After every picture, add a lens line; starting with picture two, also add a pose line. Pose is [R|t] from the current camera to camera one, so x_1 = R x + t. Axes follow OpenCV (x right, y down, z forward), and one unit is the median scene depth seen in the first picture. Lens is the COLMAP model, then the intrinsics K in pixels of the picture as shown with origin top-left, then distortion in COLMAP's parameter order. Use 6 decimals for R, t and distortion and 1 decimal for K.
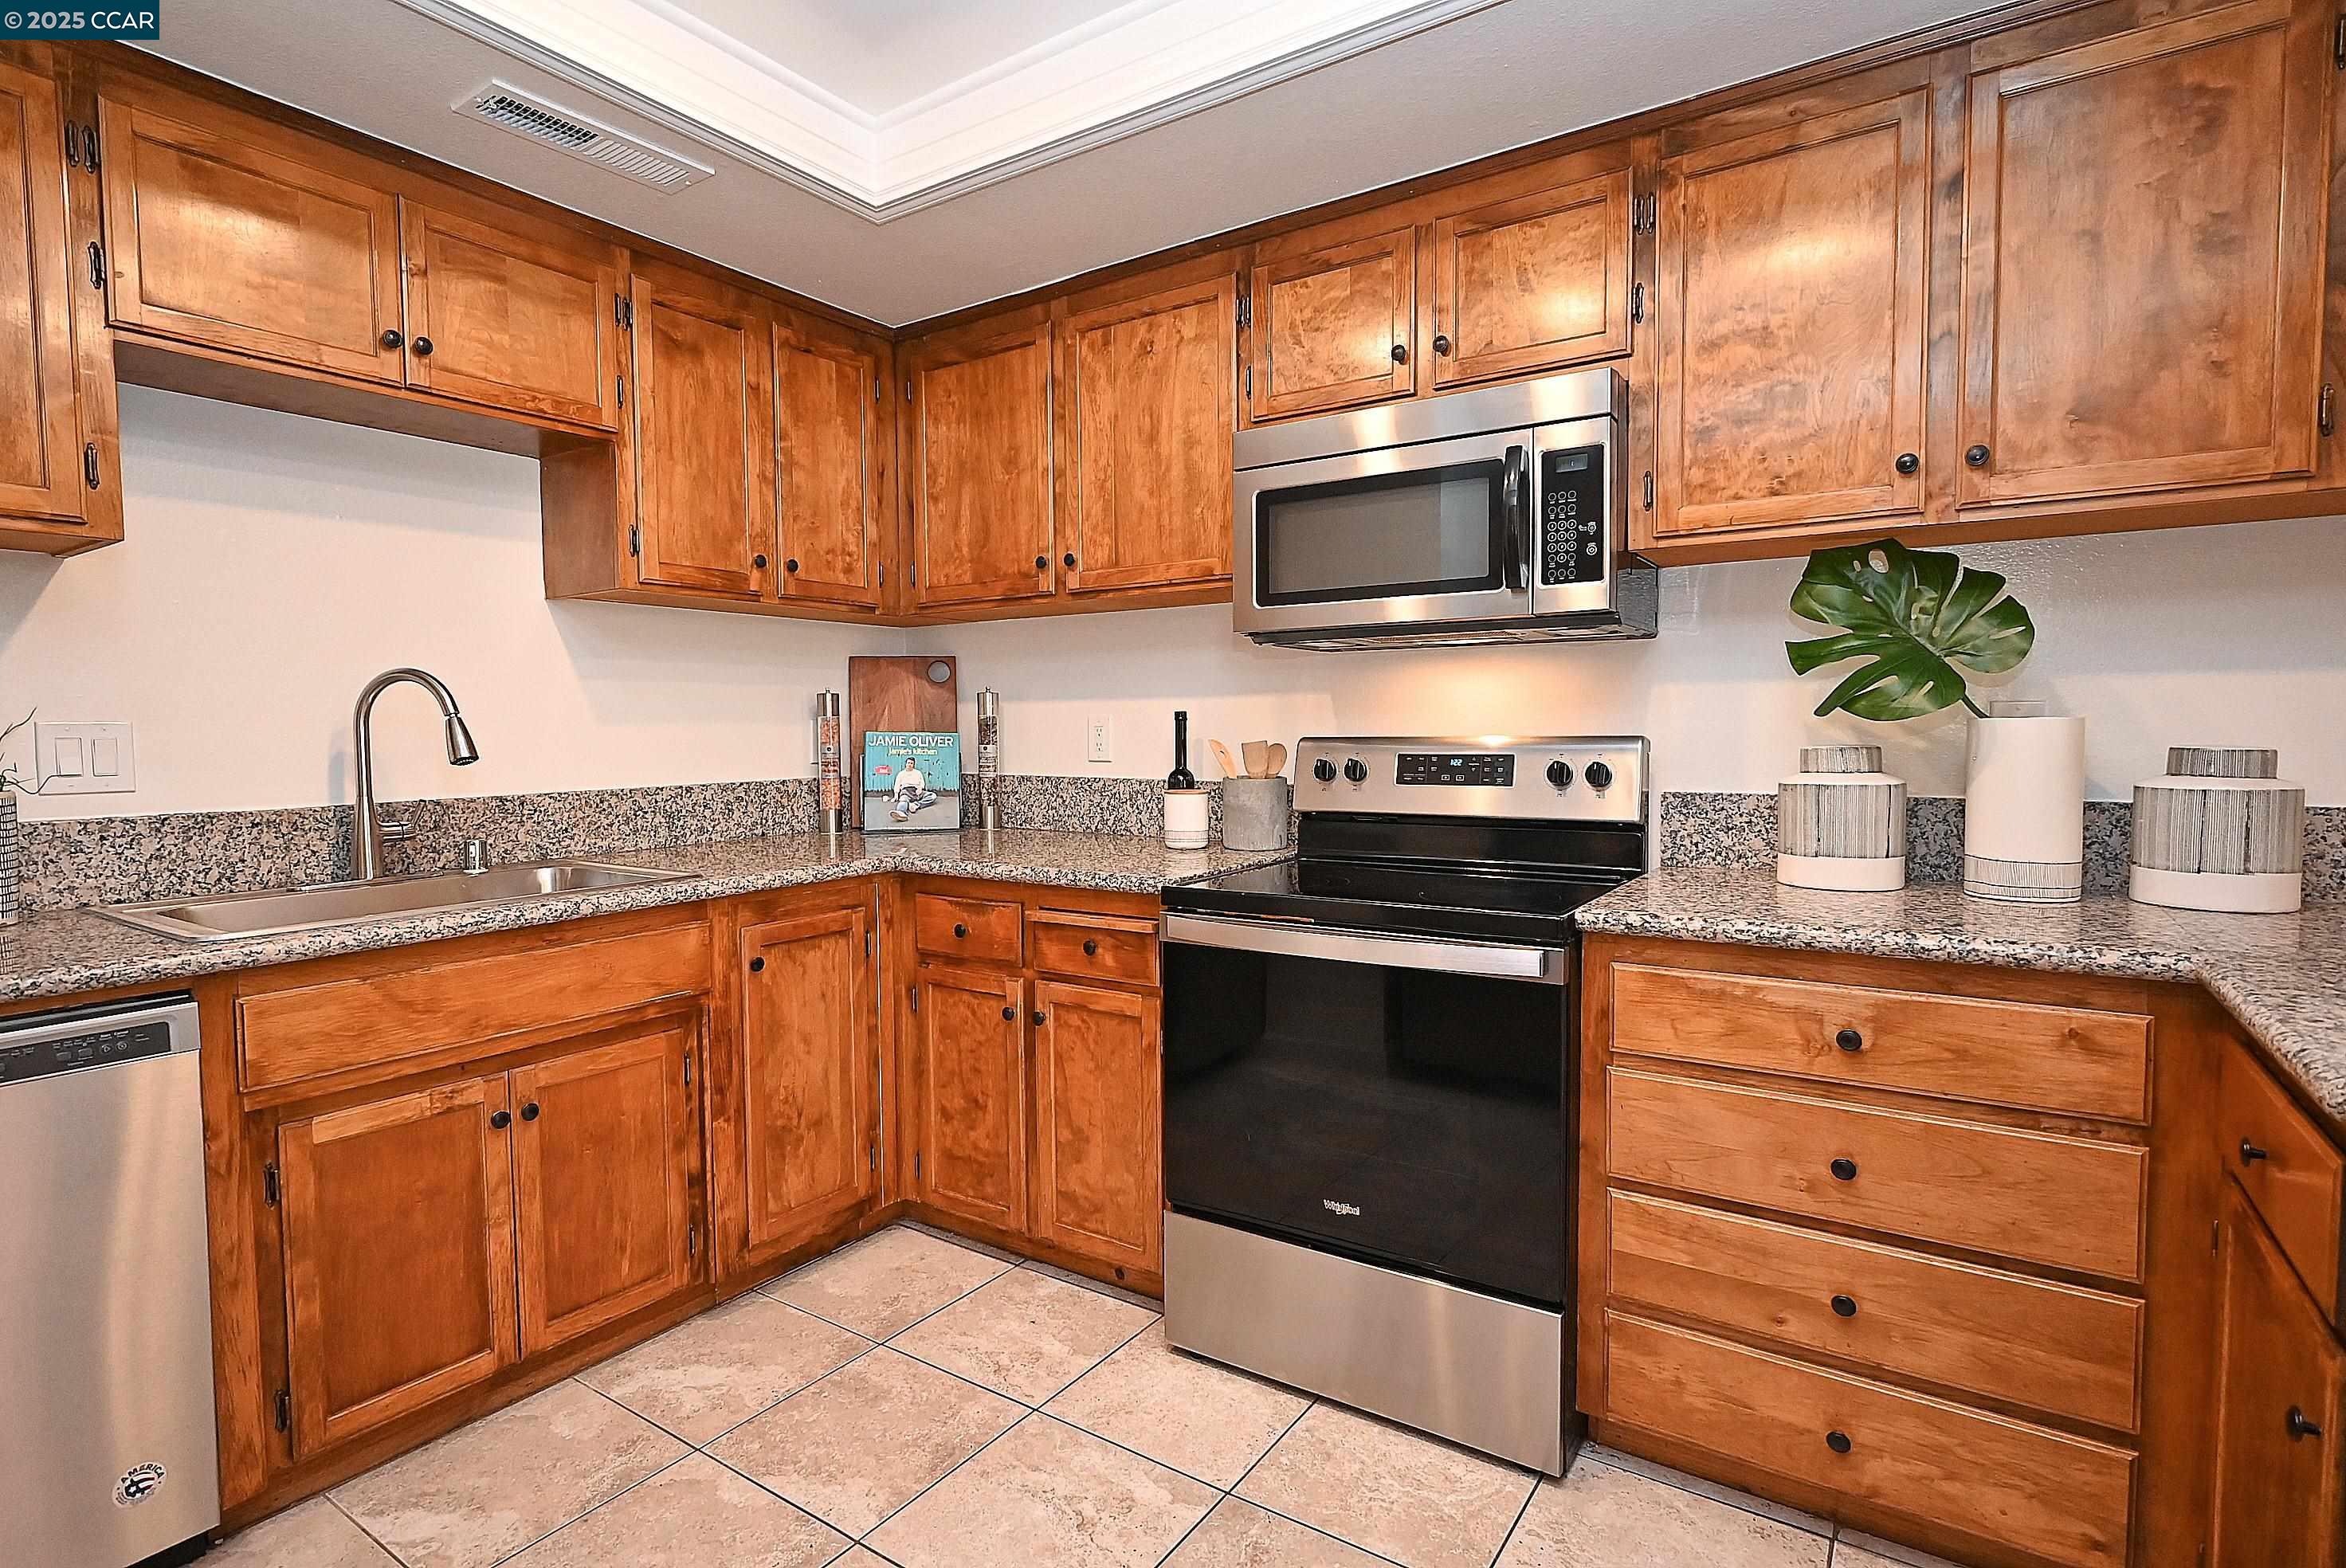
lens RADIAL K [[1166.8, 0, 1167.5], [0, 1166.8, 789.7], [0, 0, 1]] dist [-0.005175, -0.000733]
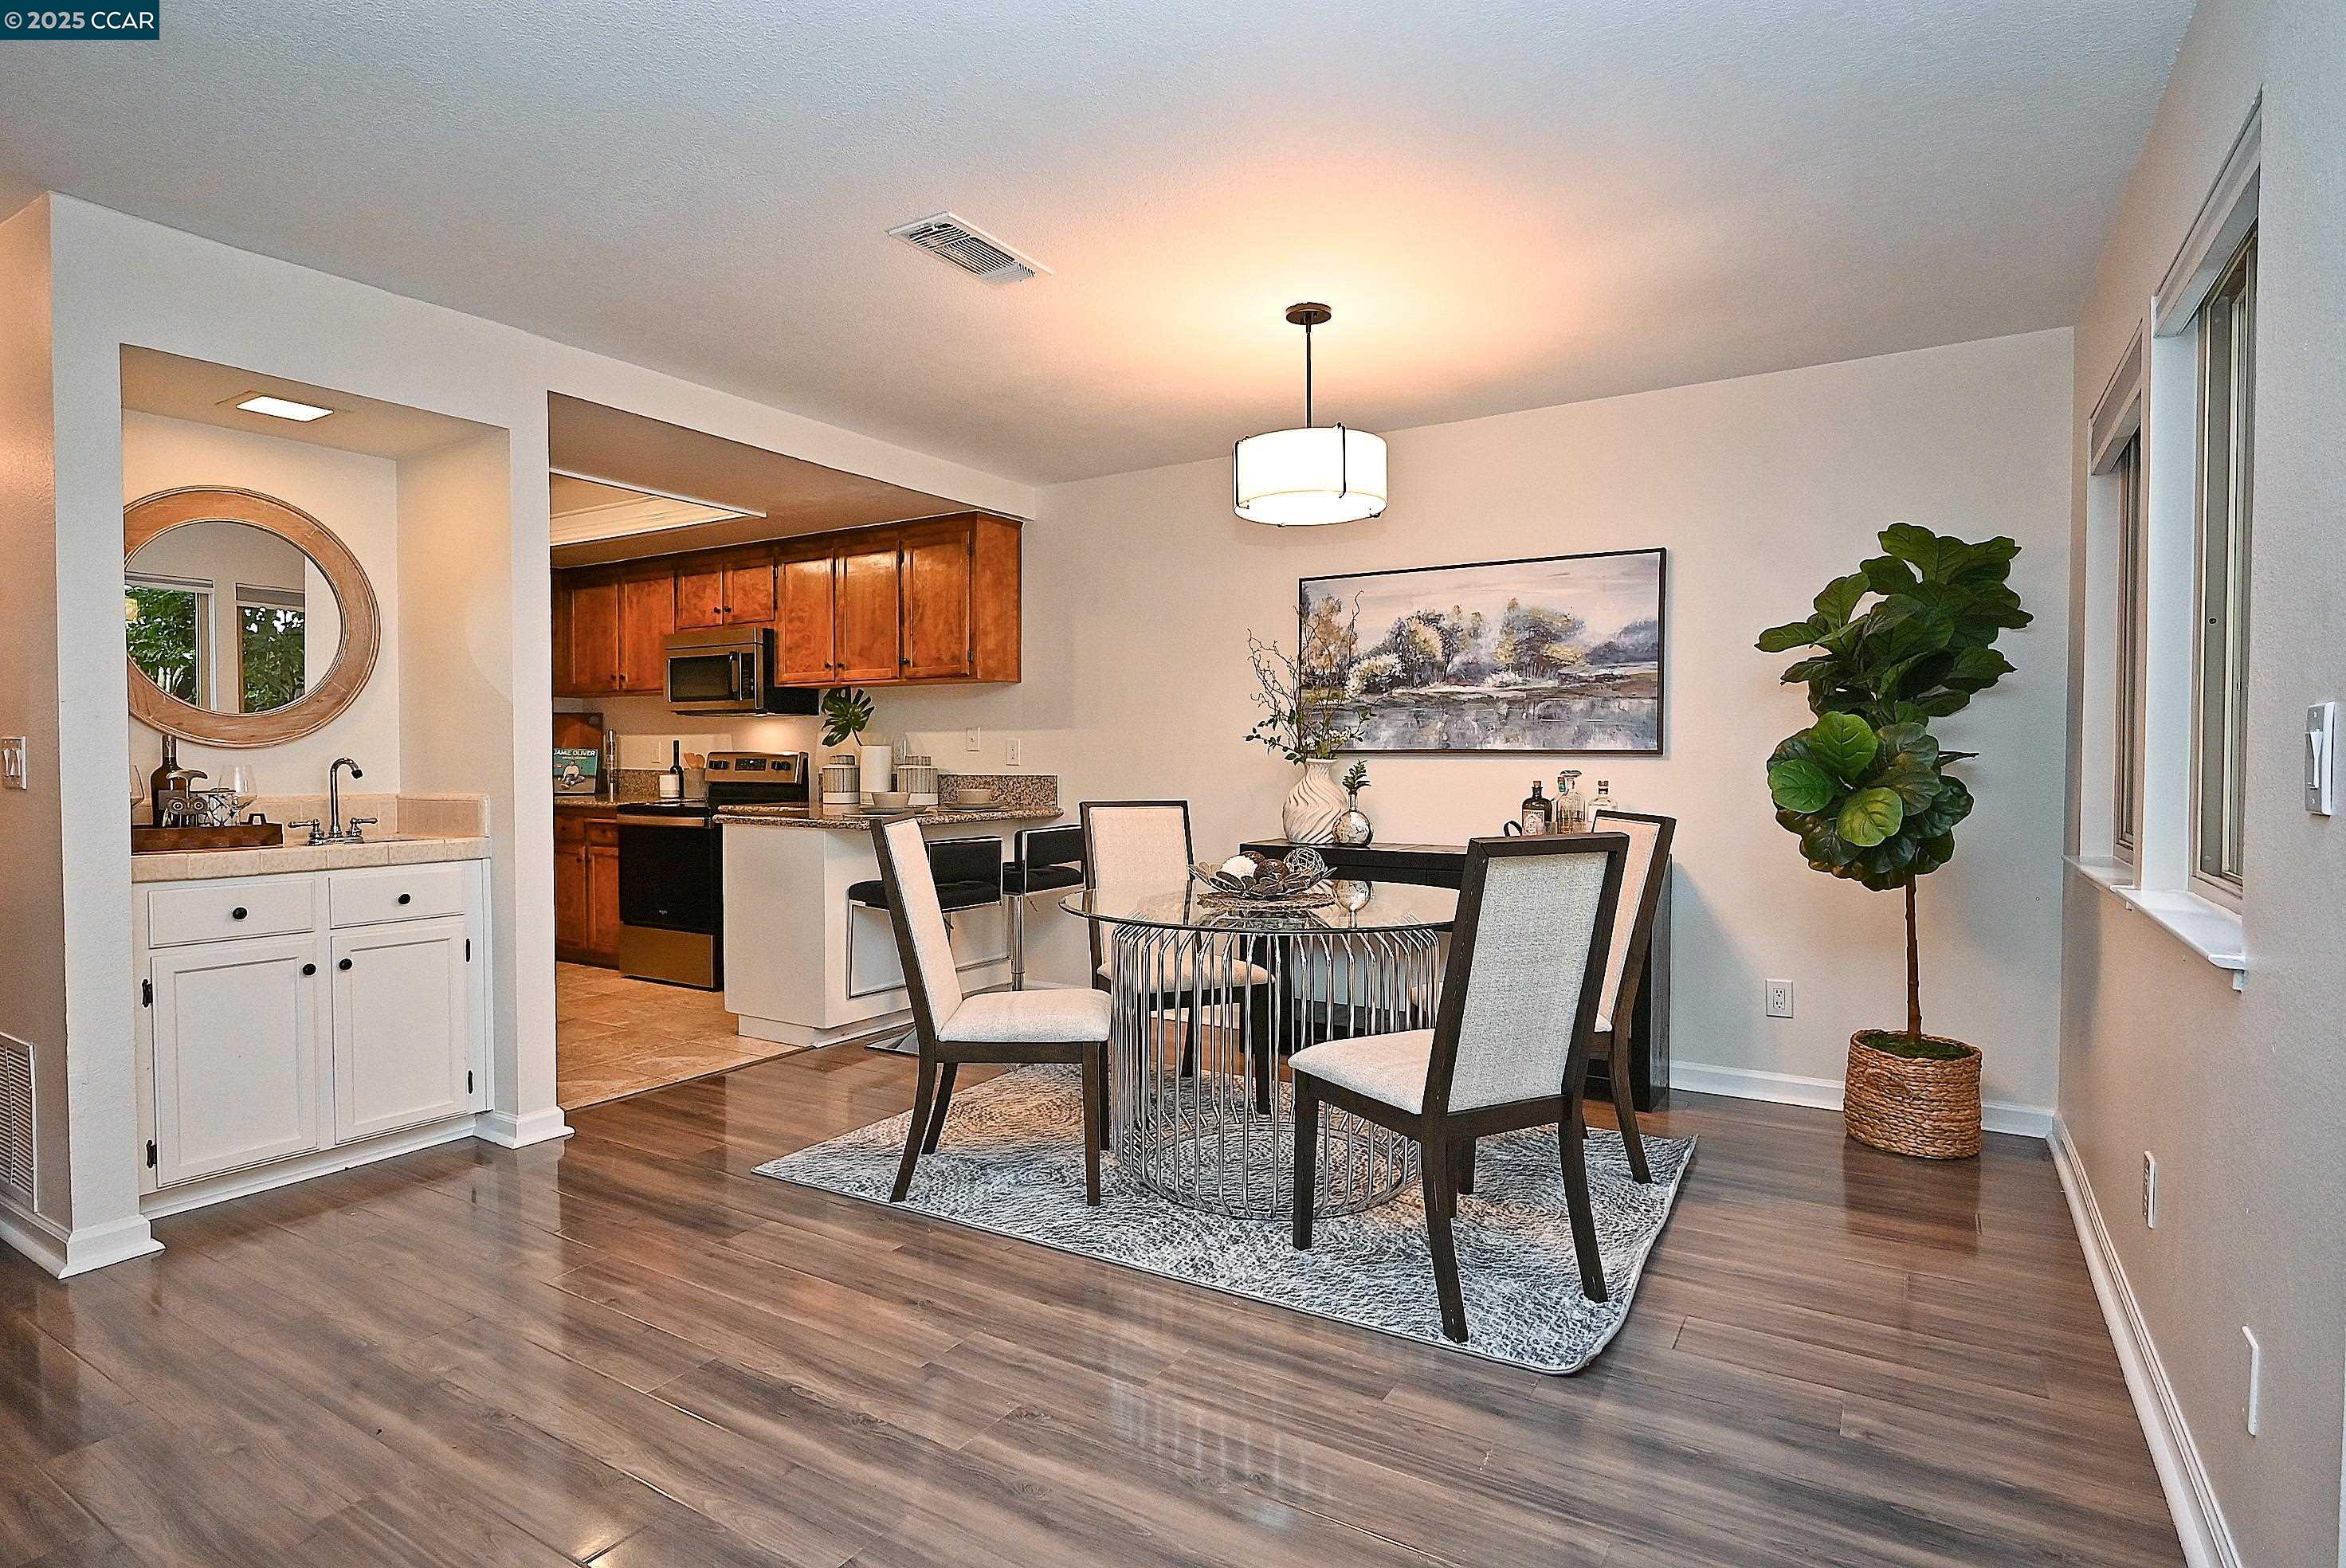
lens RADIAL K [[1200.3, 0, 1173.0], [0, 1200.3, 784.0], [0, 0, 1]] dist [0.000149, 0.000118]
pose [[0.999125, 0.005623, 0.041440, 1.032986], [-0.004614, 0.999691, -0.024414, 0.084461], [-0.041564, 0.024201, 0.998843, -1.644736]]
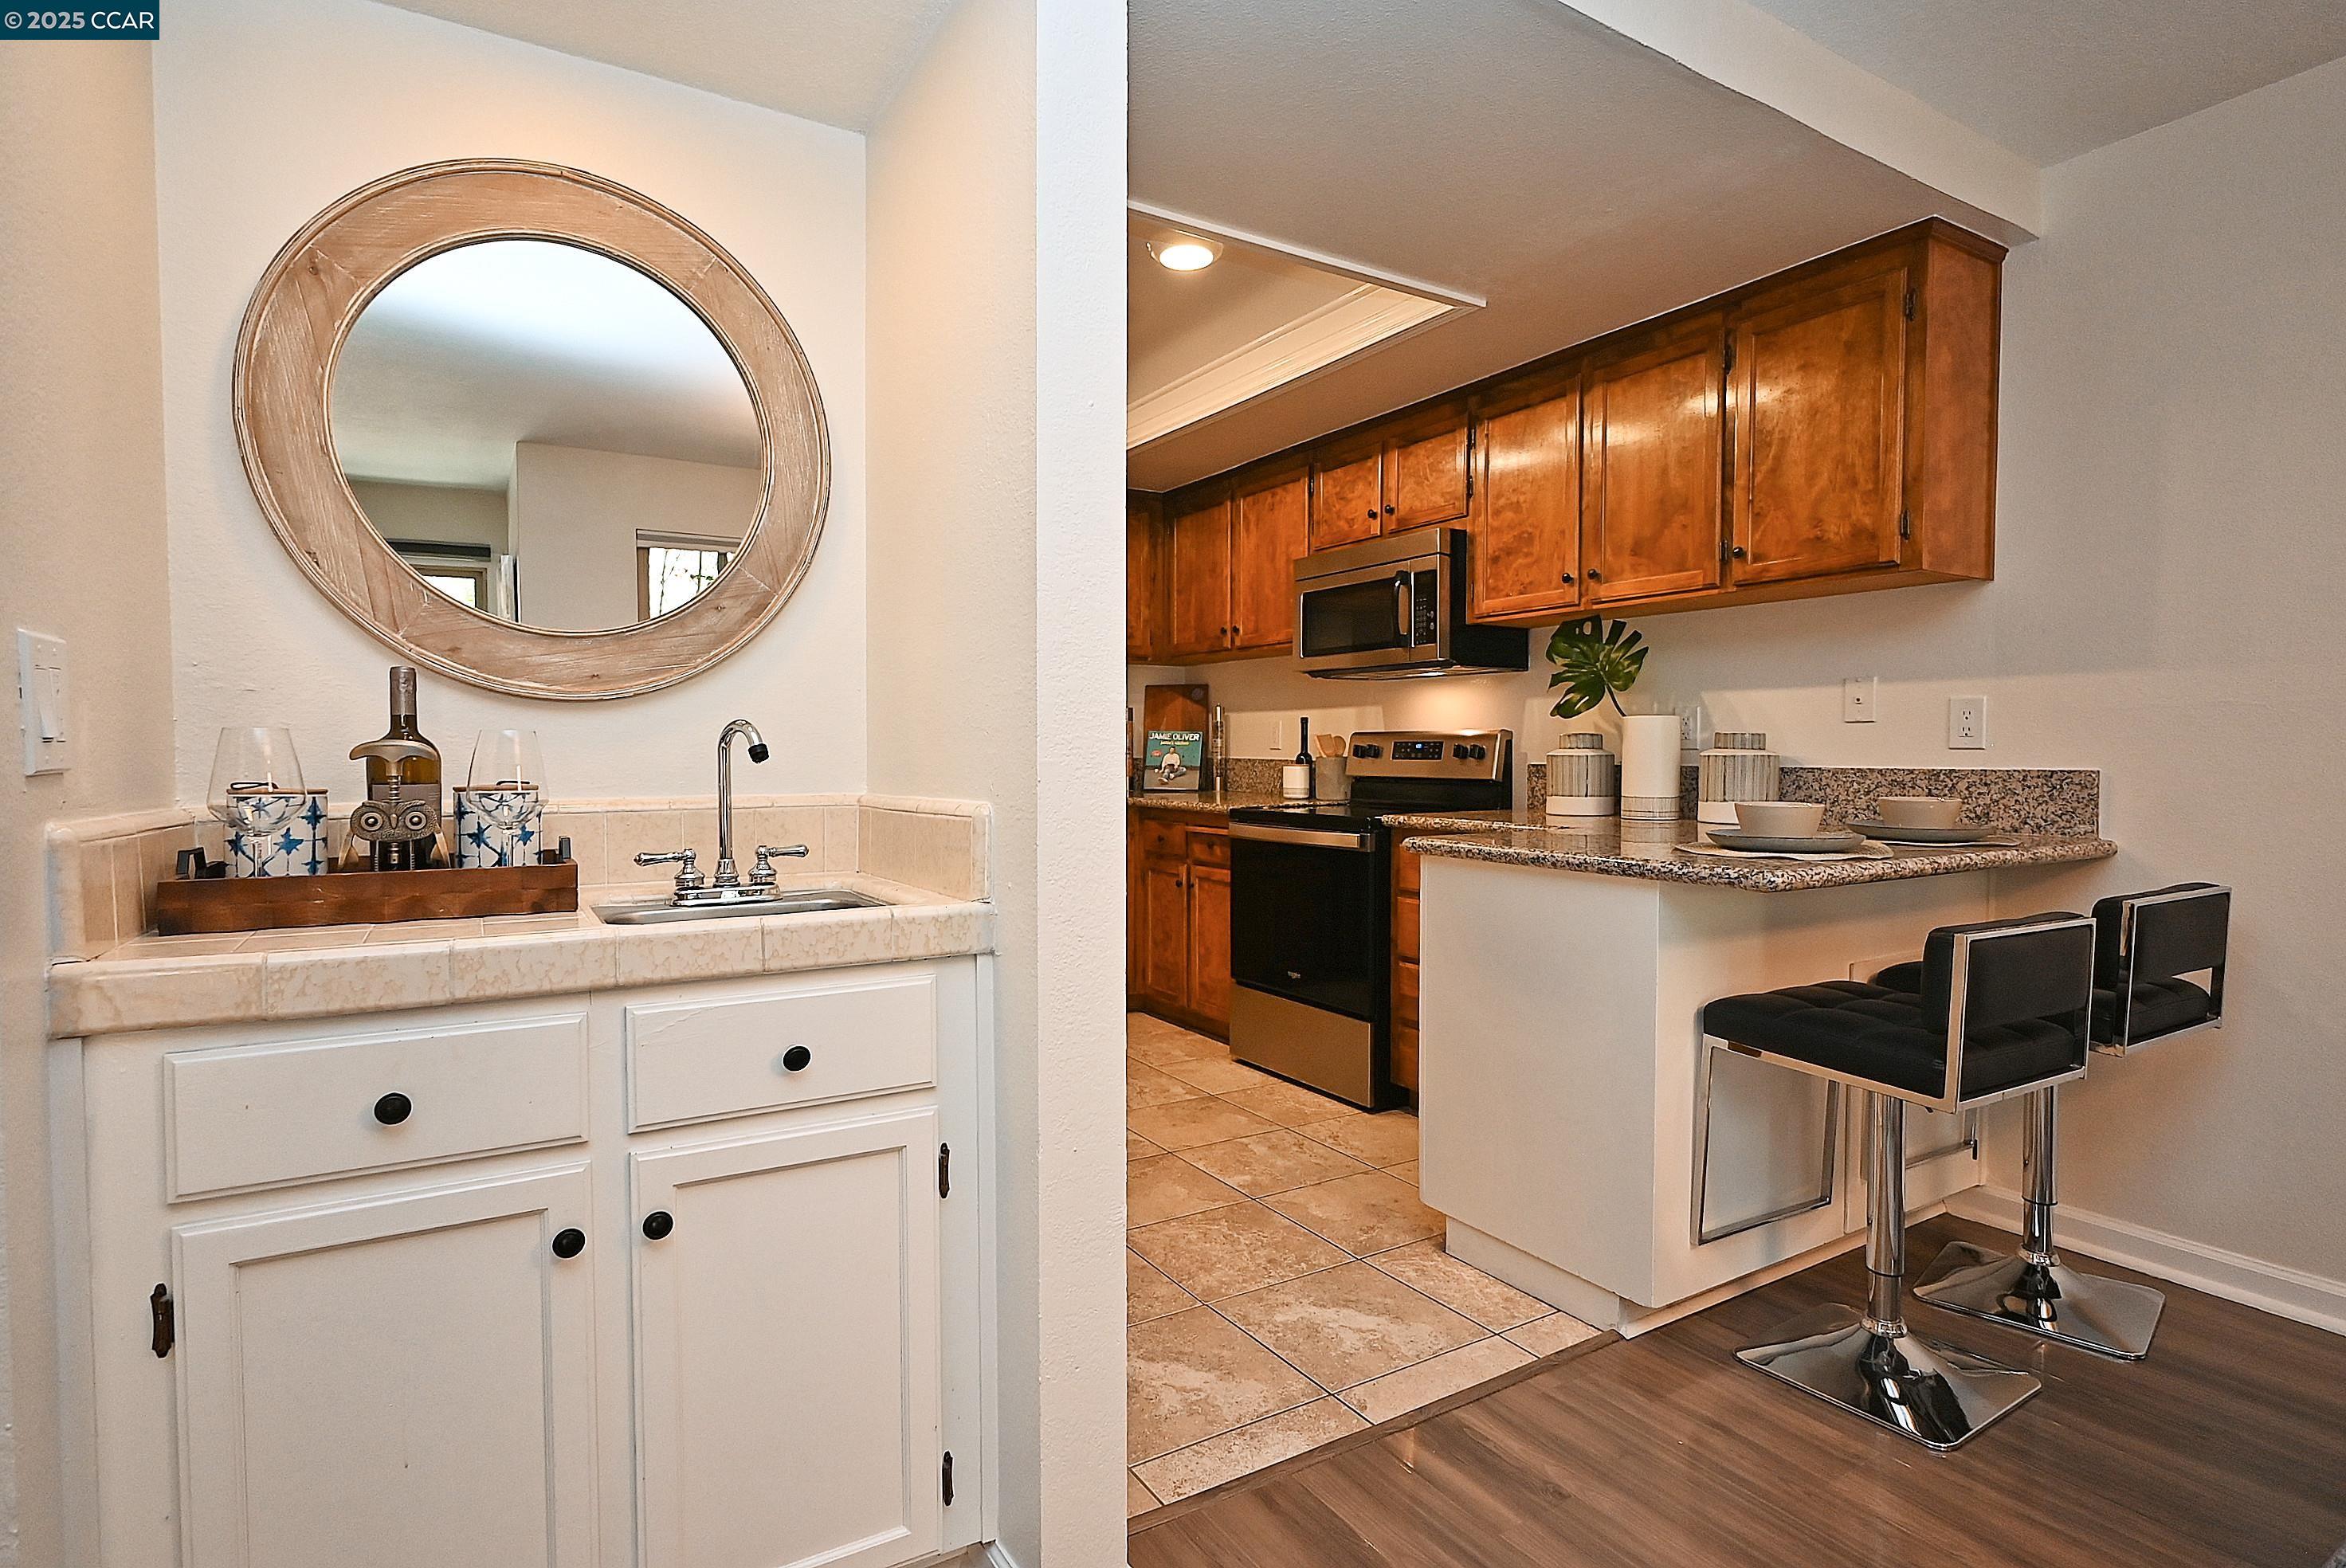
lens RADIAL K [[1189.7, 0, 1173.0], [0, 1189.7, 784.0], [0, 0, 1]] dist [-0.002011, -0.000206]
pose [[0.912092, 0.018706, -0.409558, 0.604205], [-0.026420, 0.999564, -0.013185, 0.061445], [0.409133, 0.022846, 0.912189, -0.687558]]
